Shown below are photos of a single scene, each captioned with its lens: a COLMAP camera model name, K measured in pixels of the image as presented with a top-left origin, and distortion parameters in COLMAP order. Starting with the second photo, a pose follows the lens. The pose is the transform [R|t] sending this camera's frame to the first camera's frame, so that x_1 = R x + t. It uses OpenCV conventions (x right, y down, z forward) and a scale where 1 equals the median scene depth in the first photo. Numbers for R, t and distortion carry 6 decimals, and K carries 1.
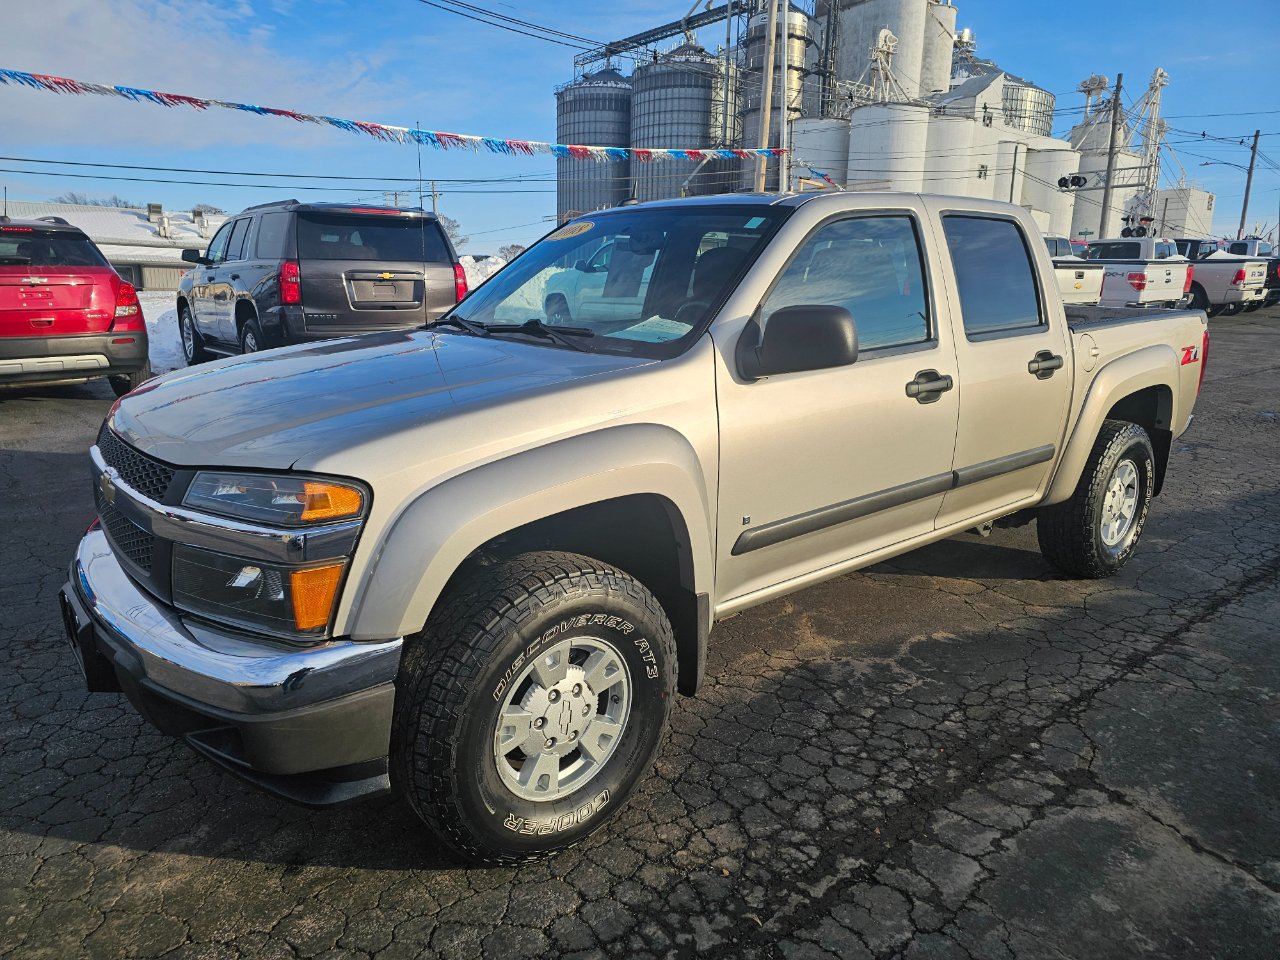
lens RADIAL K [[856.4, 0, 636.0], [0, 856.4, 473.4], [0, 0, 1]] dist [0.045495, -0.030849]
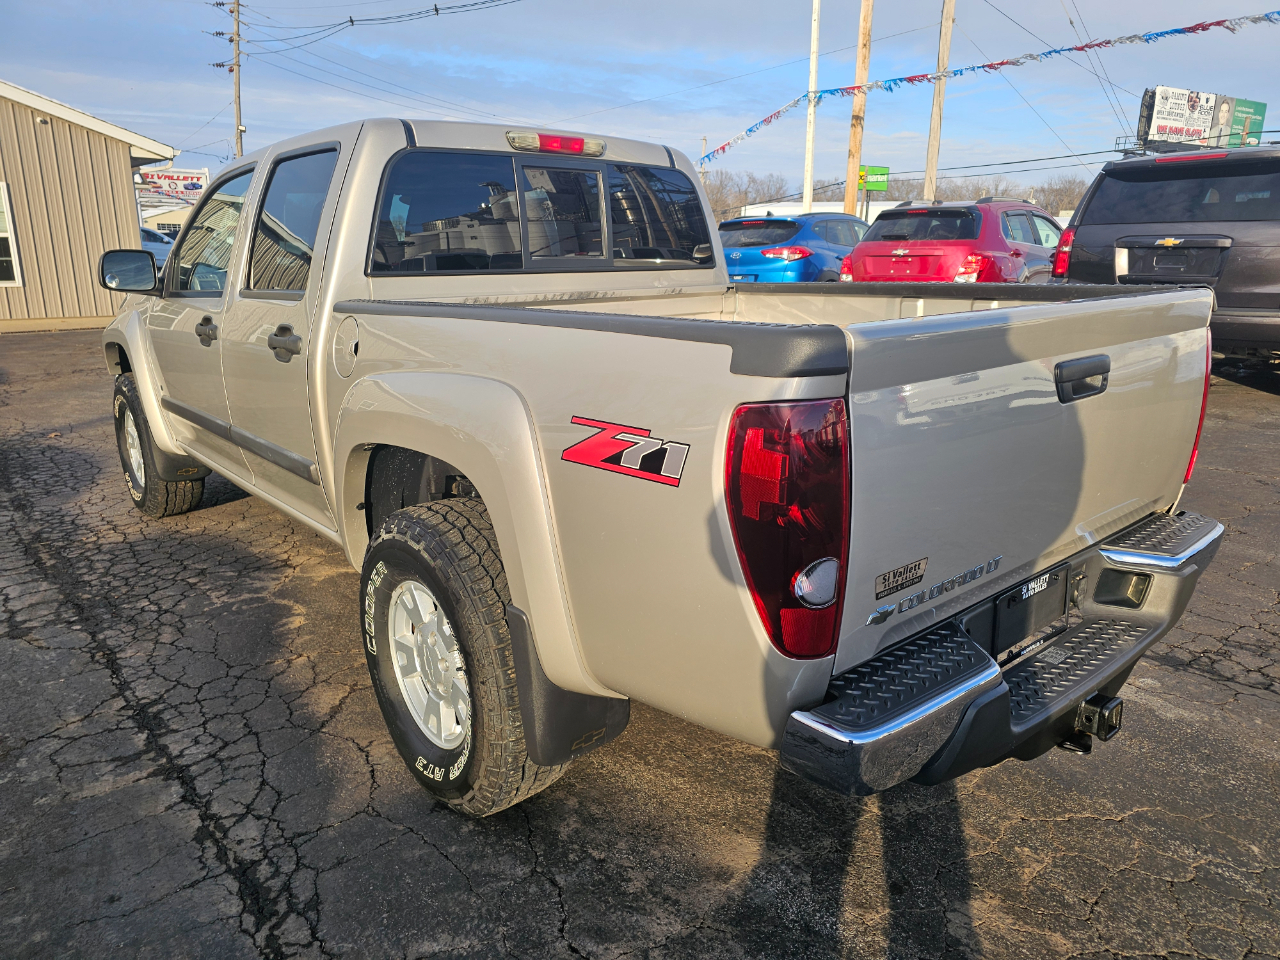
lens RADIAL K [[856.4, 0, 648.4], [0, 856.4, 494.1], [0, 0, 1]] dist [0.045495, -0.030849]
pose [[0.010736, 0.268469, -0.963229, 1.164034], [-0.226495, 0.938901, 0.259164, -0.255642], [0.973953, 0.215384, 0.070887, 1.217655]]
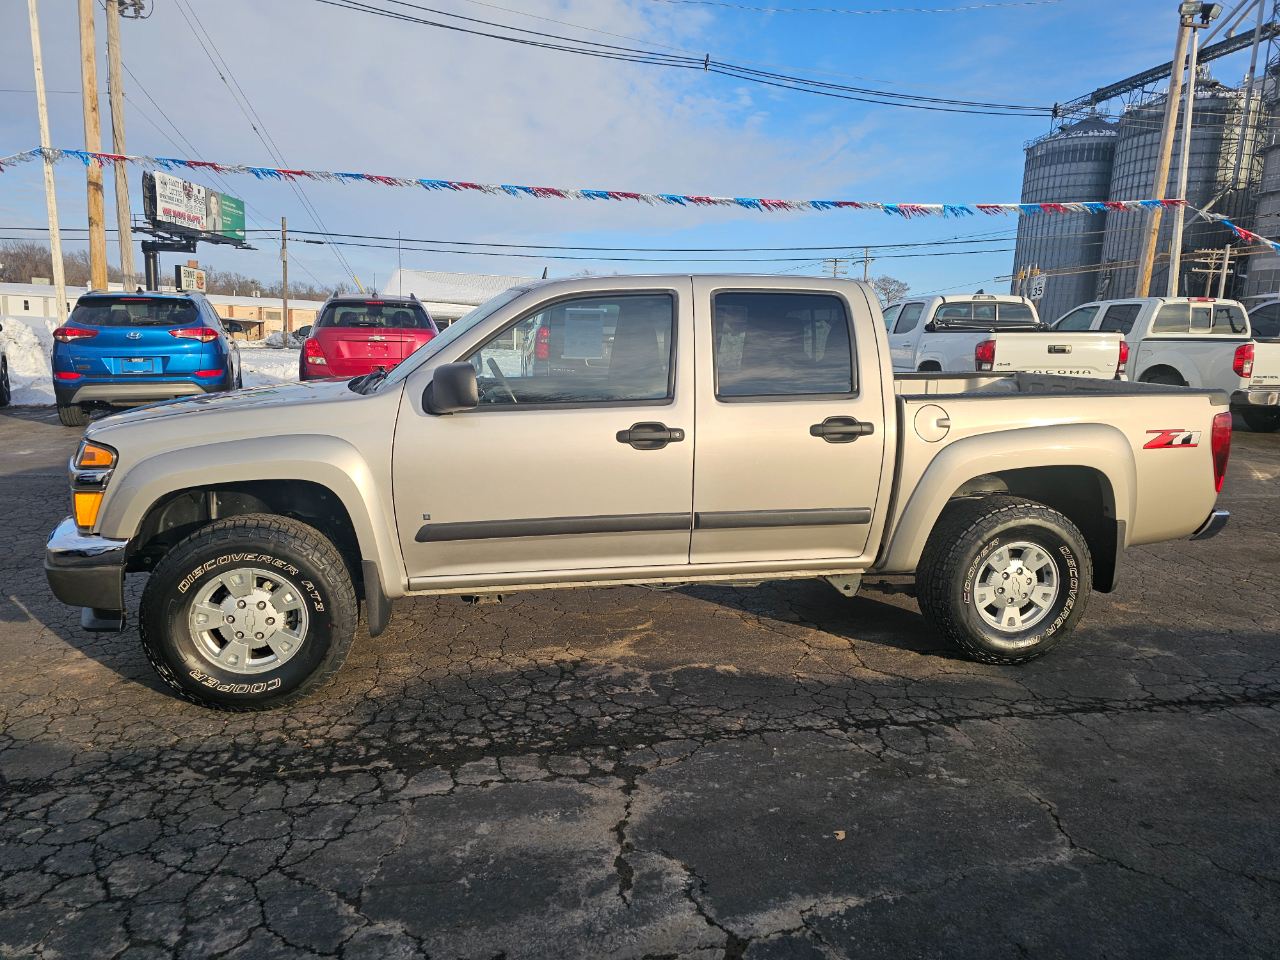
lens RADIAL K [[856.4, 0, 639.5], [0, 856.4, 480.9], [0, 0, 1]] dist [0.045495, -0.030849]
pose [[0.875782, 0.096169, -0.473030, 0.717397], [-0.124367, 0.991824, -0.028615, -0.002657], [0.466411, 0.083890, 0.880581, -0.029699]]
